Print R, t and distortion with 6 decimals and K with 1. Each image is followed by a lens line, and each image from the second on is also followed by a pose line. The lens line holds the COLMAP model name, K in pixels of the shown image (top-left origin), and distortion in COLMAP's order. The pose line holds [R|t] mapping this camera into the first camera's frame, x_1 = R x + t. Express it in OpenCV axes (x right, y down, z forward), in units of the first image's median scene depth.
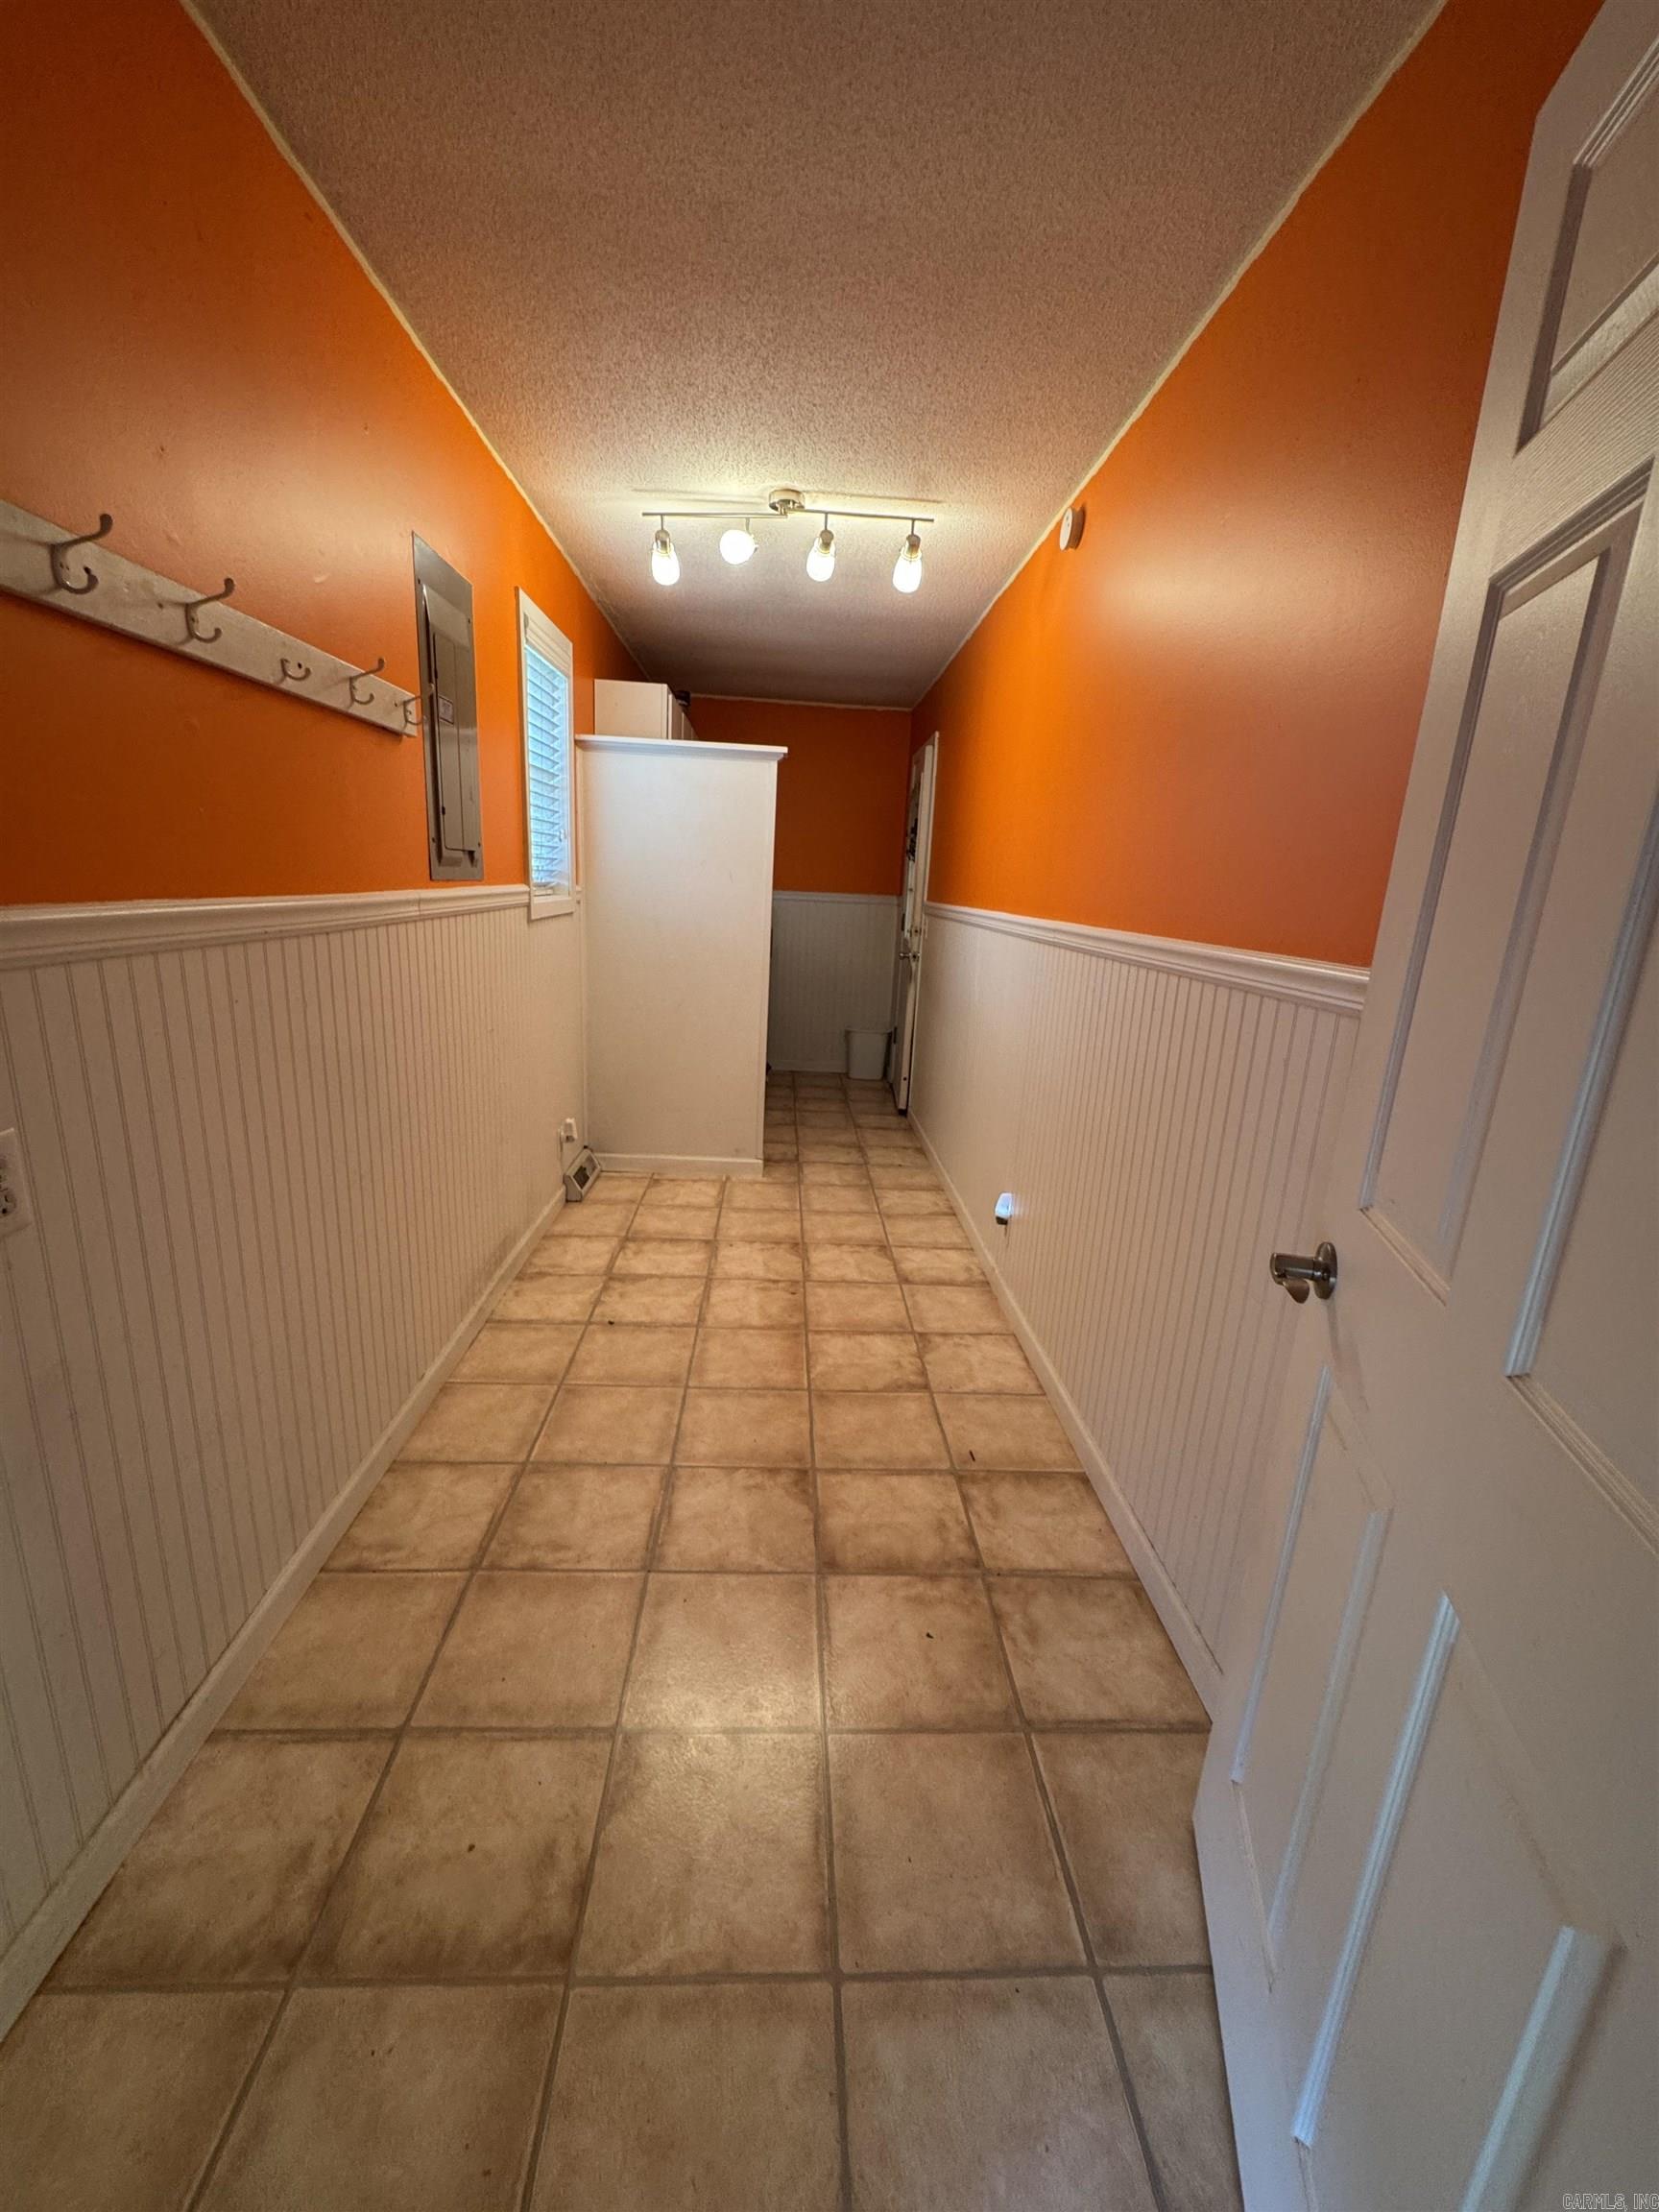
lens RADIAL K [[882.3, 0, 829.5], [0, 882.3, 1106.0], [0, 0, 1]] dist [-0.006265, 0.000386]
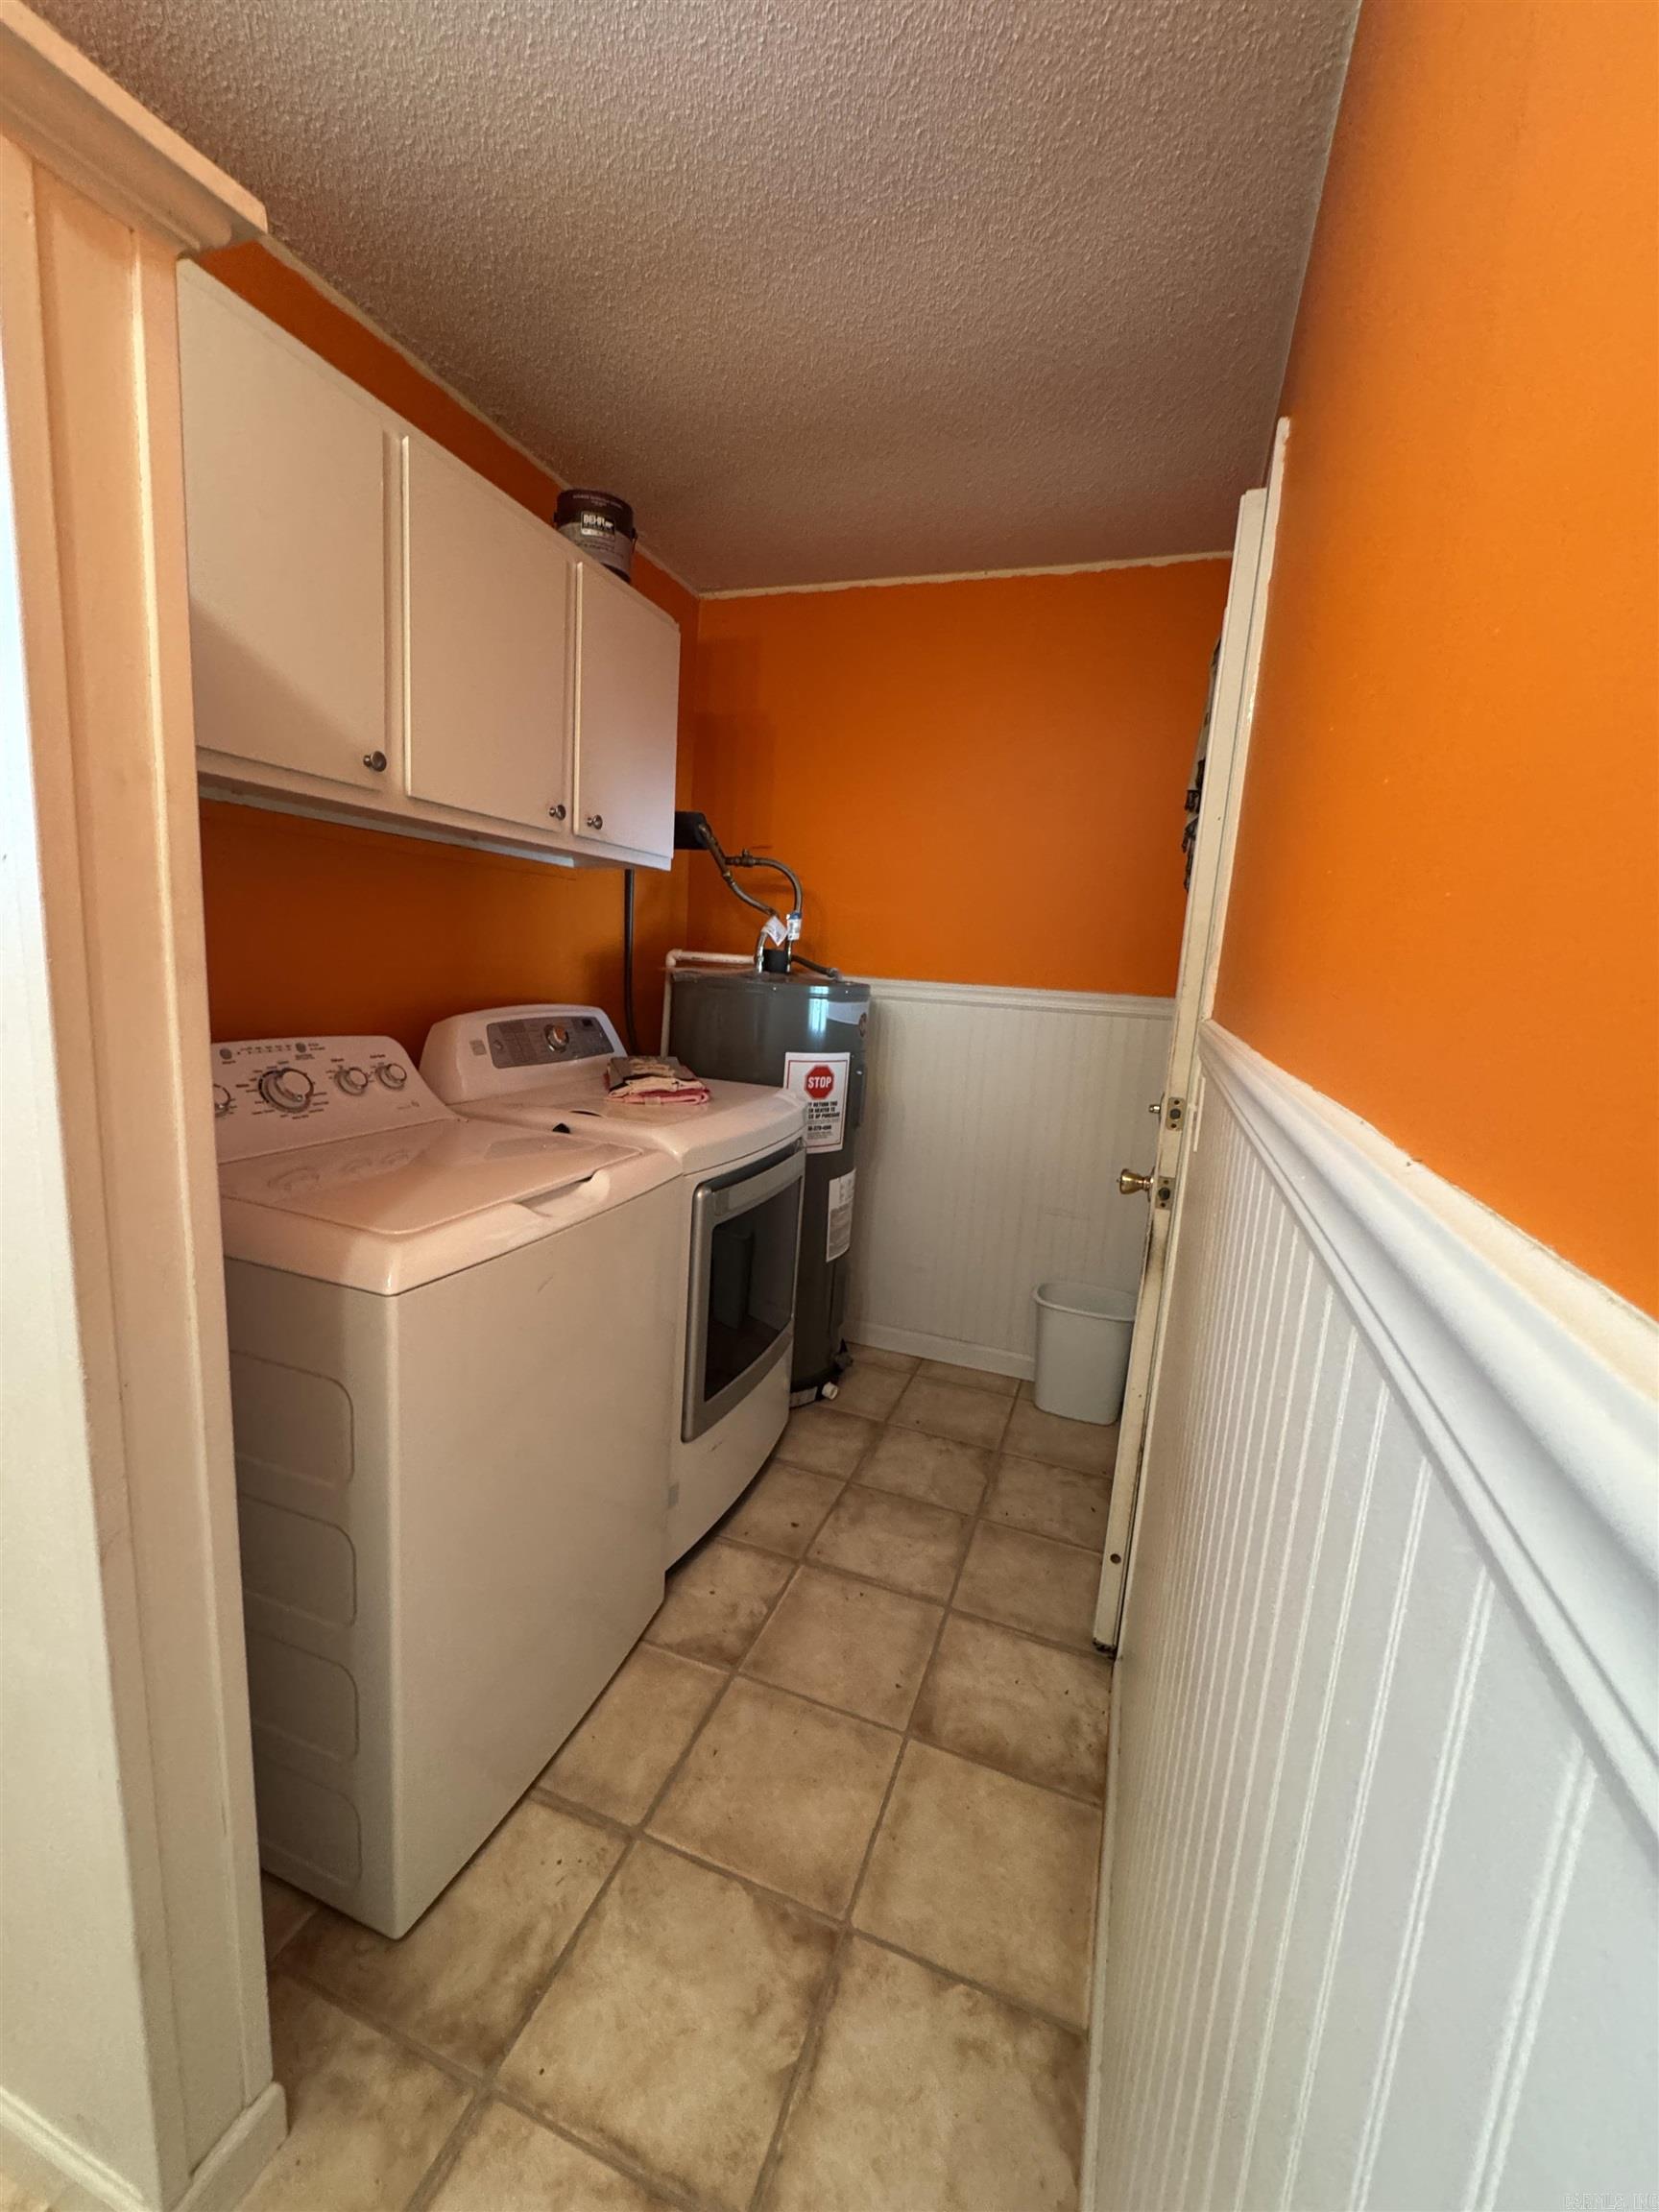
lens RADIAL K [[882.3, 0, 829.5], [0, 882.3, 1106.0], [0, 0, 1]] dist [-0.006265, 0.000386]
pose [[0.922136, 0.079574, -0.378594, 0.016526], [-0.121235, 0.988763, -0.087469, -0.026029], [0.367379, 0.126557, 0.921421, 0.108525]]
